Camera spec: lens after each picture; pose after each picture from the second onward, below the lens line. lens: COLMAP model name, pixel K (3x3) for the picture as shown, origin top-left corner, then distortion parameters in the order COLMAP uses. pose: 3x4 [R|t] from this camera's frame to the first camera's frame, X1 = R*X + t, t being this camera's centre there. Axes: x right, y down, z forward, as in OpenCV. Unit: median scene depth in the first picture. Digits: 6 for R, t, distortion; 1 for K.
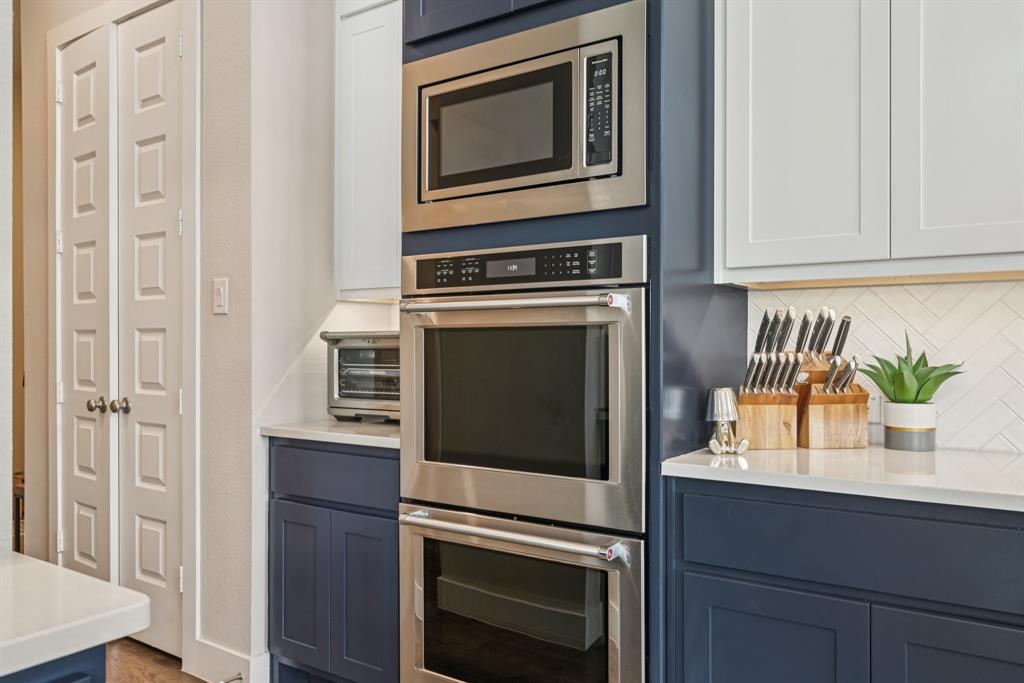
lens RADIAL K [[920.9, 0, 512.0], [0, 920.9, 341.5], [0, 0, 1]] dist [0.003098, 0.002231]
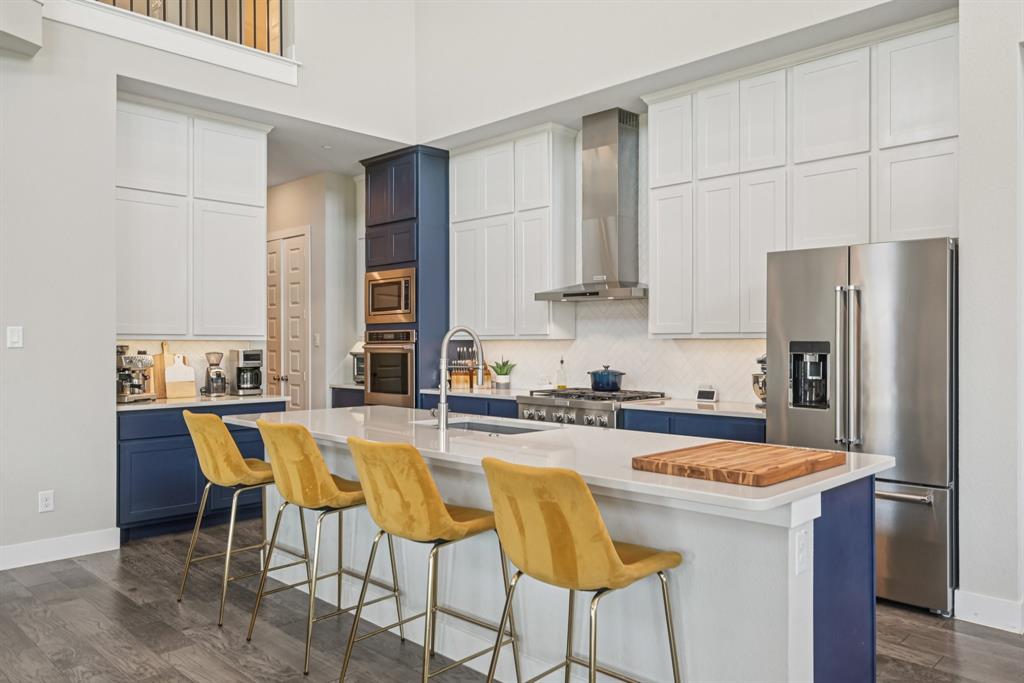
lens RADIAL K [[718.9, 0, 512.0], [0, 718.9, 341.5], [0, 0, 1]] dist [0.000385, 0.000105]
pose [[0.994069, -0.001428, -0.108740, 0.701699], [0.001117, 0.999995, -0.002927, -0.047624], [0.108743, 0.002789, 0.994066, -1.539487]]
